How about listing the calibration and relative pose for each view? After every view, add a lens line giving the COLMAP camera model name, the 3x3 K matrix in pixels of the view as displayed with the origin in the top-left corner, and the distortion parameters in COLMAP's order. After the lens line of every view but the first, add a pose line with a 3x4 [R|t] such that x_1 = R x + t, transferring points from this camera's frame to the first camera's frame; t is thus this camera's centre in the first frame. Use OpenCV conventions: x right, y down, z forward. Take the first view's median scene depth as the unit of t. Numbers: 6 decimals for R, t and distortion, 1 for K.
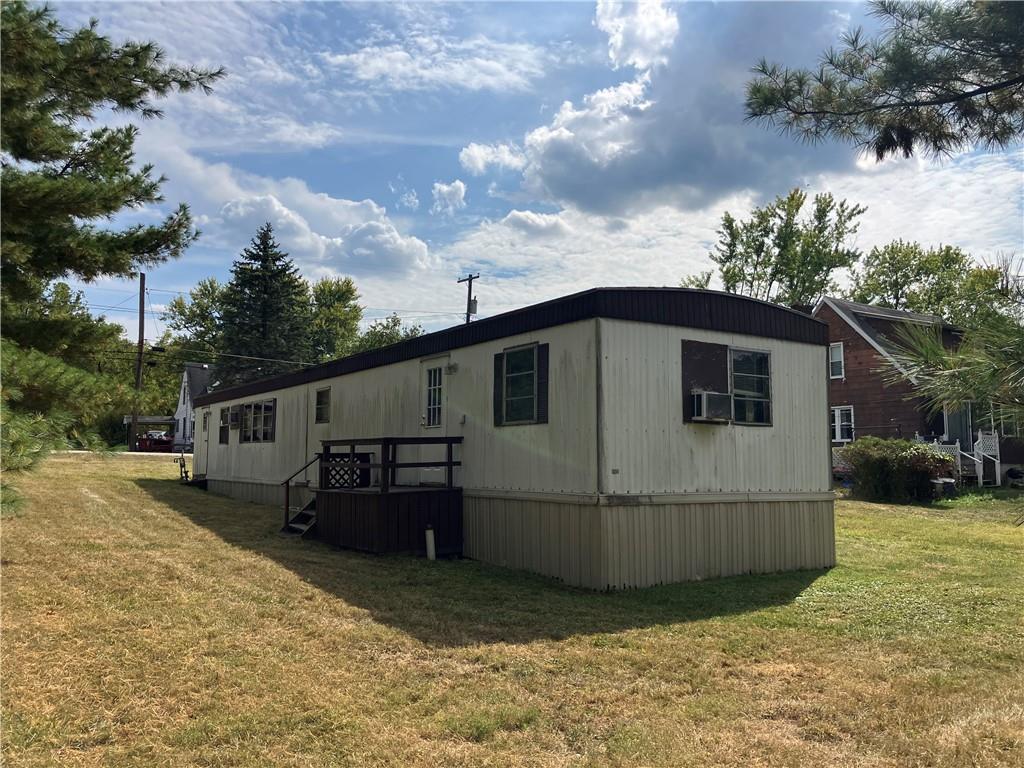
lens RADIAL K [[851.2, 0, 512.0], [0, 851.2, 384.0], [0, 0, 1]] dist [0.001732, -0.012568]
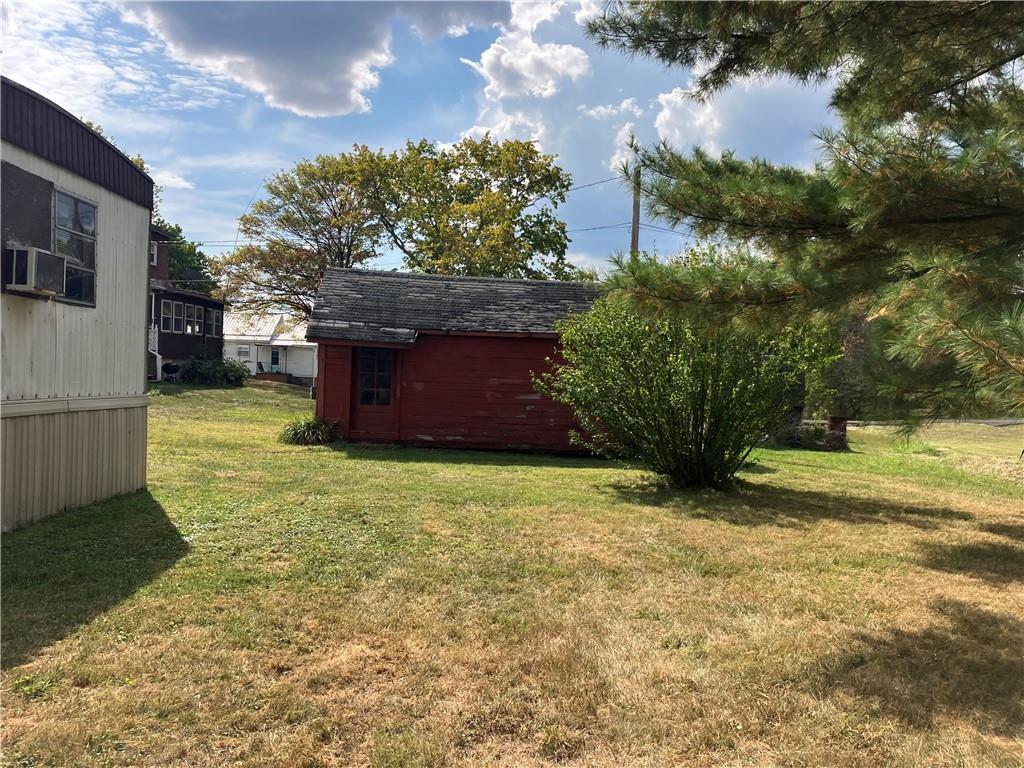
lens RADIAL K [[851.2, 0, 512.0], [0, 851.2, 384.0], [0, 0, 1]] dist [0.001732, -0.012568]
pose [[0.523025, 0.002272, 0.852315, -0.130235], [-0.111977, 0.991512, 0.066072, 0.026726], [-0.844930, -0.129997, 0.518839, 0.315035]]
